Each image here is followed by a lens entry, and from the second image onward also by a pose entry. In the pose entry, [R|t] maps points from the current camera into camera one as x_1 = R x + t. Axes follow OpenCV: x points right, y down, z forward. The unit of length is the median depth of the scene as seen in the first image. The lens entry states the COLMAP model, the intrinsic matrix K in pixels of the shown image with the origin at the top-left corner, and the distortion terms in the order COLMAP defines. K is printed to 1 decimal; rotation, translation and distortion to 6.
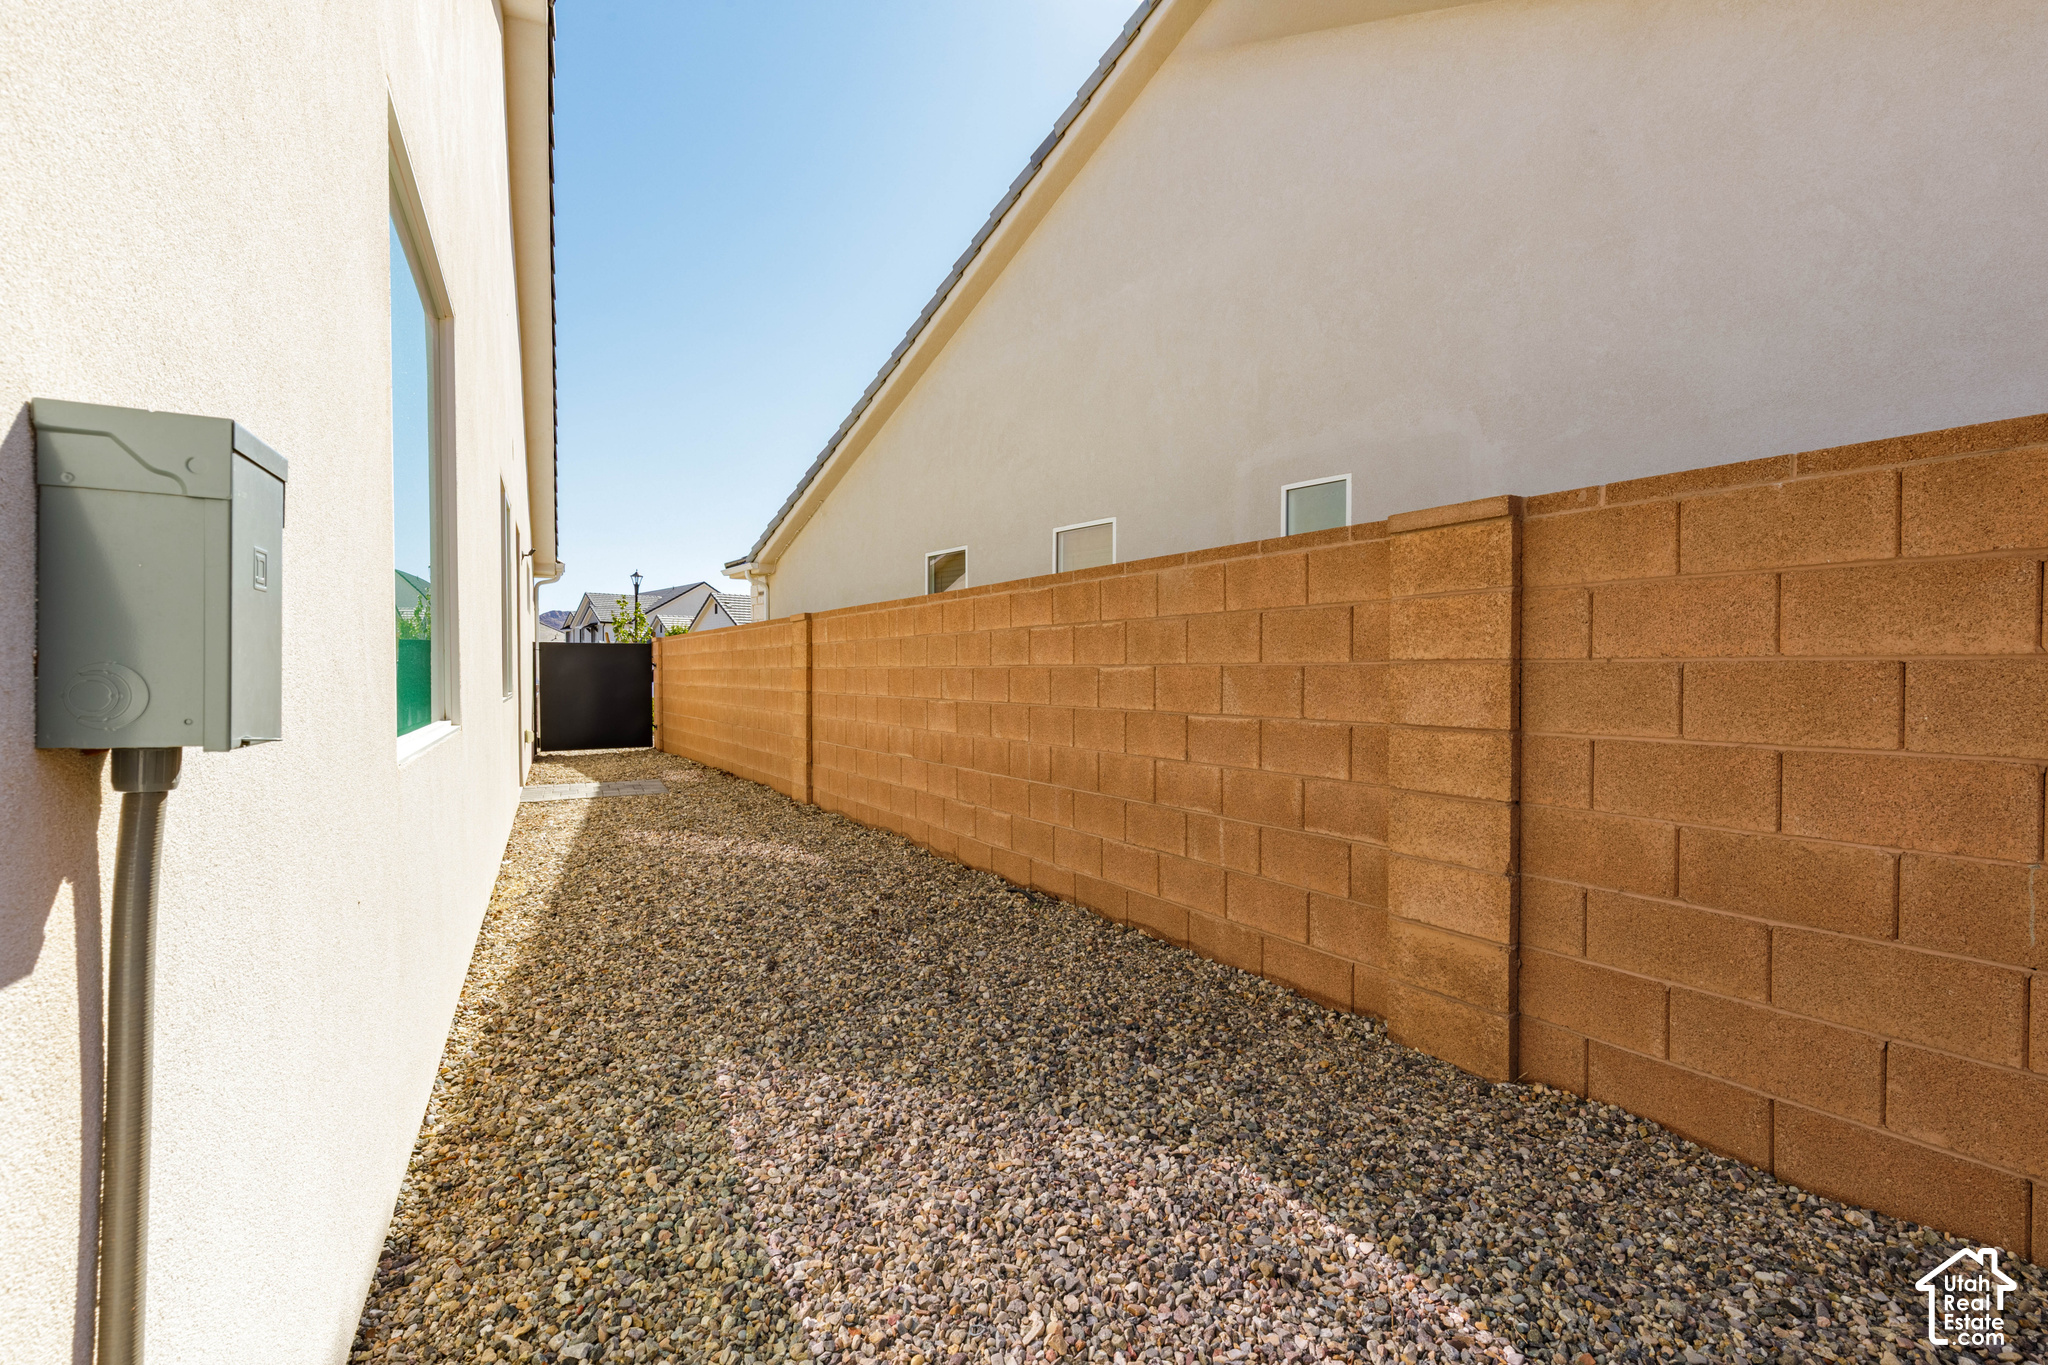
lens RADIAL K [[910.5, 0, 1023.4], [0, 910.5, 674.3], [0, 0, 1]] dist [0.003694, -0.003048]
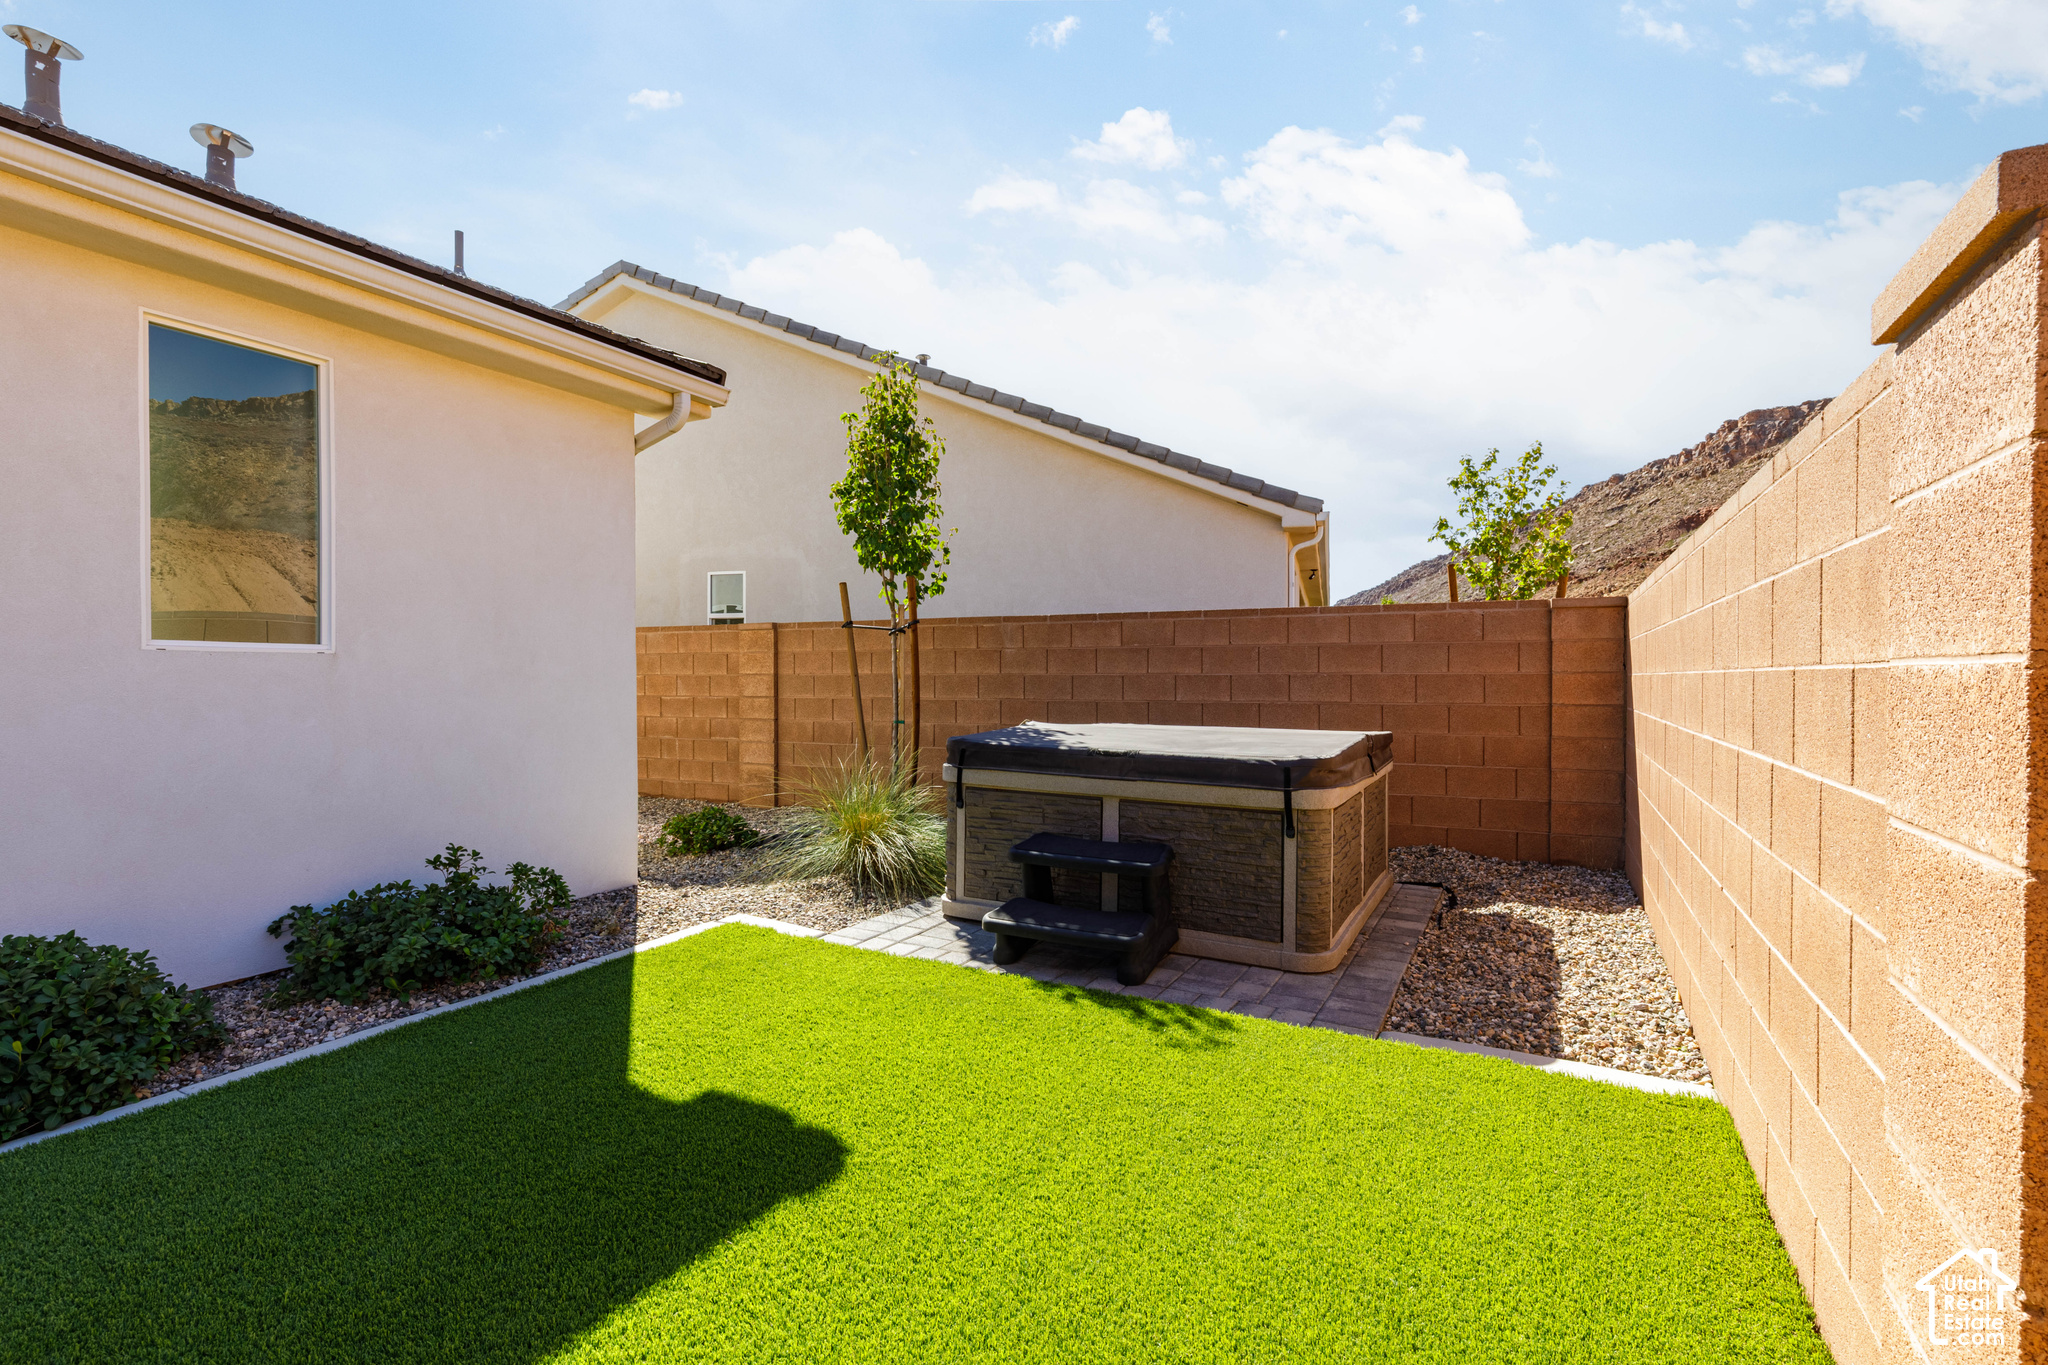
lens RADIAL K [[910.5, 0, 1031.4], [0, 910.5, 683.2], [0, 0, 1]] dist [0.003694, -0.003048]
pose [[0.826354, -0.007591, 0.563100, -0.455309], [0.003753, 0.999961, 0.007972, -0.005851], [-0.563139, -0.004474, 0.826350, -1.901118]]
